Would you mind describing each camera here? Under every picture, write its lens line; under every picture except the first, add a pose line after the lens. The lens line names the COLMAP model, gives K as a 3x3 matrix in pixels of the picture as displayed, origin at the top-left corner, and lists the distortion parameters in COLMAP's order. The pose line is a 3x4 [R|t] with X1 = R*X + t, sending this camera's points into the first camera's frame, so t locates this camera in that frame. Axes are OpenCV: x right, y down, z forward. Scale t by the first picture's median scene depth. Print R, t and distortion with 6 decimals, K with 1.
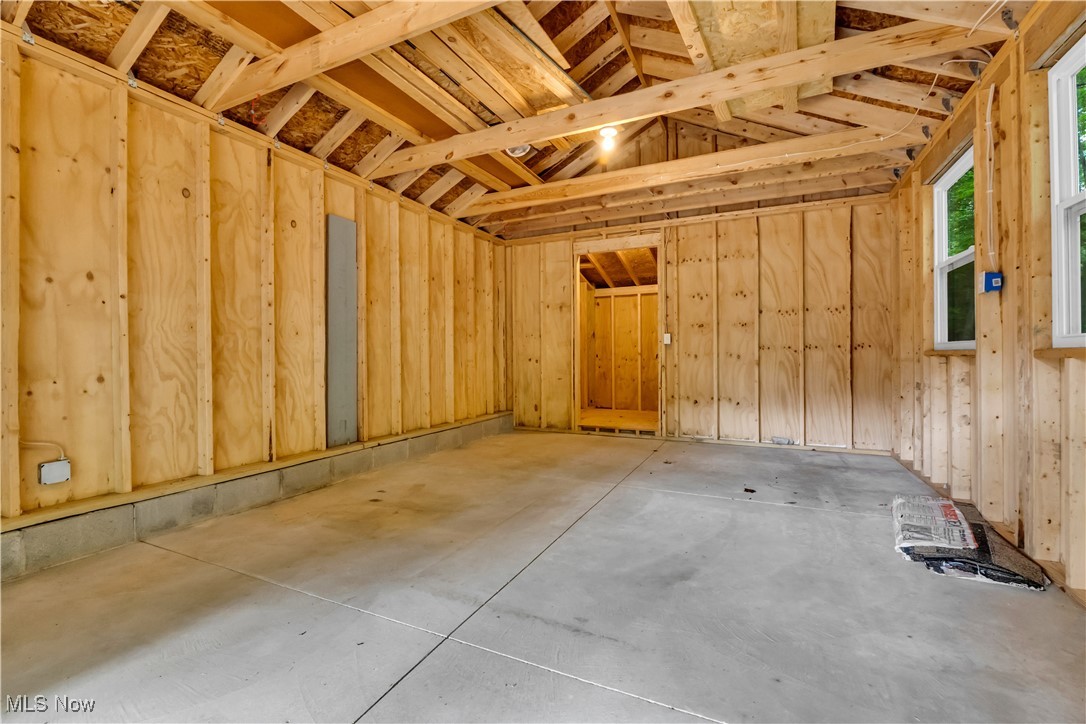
lens RADIAL K [[464.5, 0, 543.0], [0, 464.5, 362.0], [0, 0, 1]] dist [-0.000816, -0.000086]
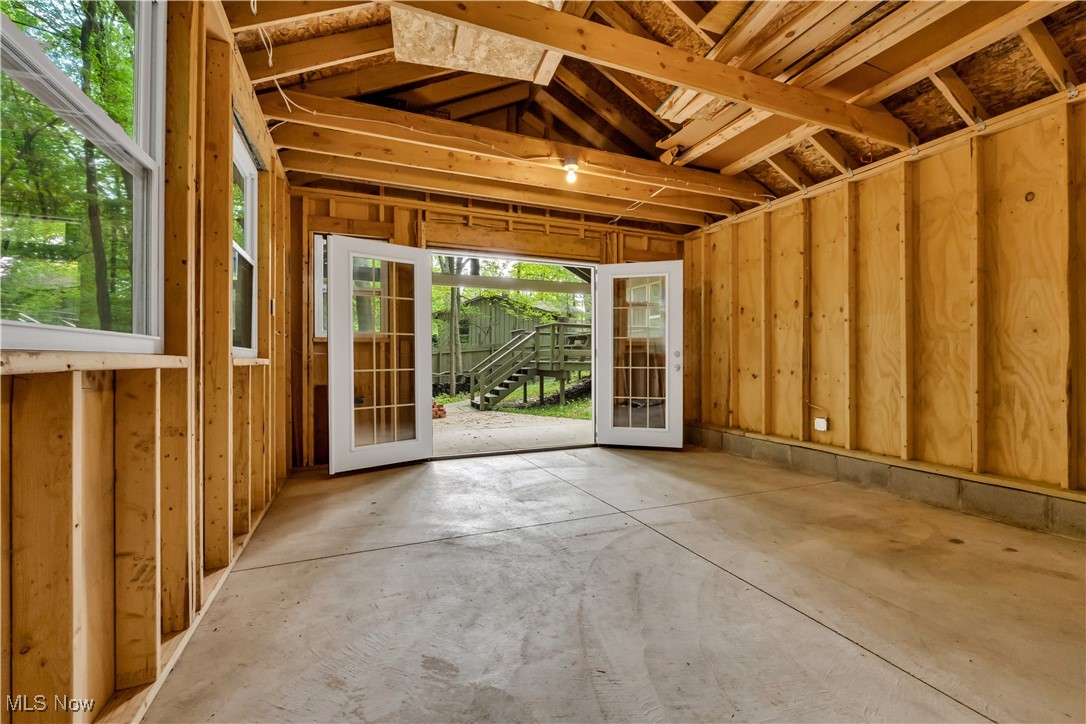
lens RADIAL K [[464.5, 0, 543.0], [0, 464.5, 362.0], [0, 0, 1]] dist [-0.000816, -0.000086]
pose [[-0.666542, 0.015051, -0.745315, 0.731619], [0.000217, 0.999800, 0.019996, -0.027583], [0.745467, 0.013166, -0.666412, 1.036322]]
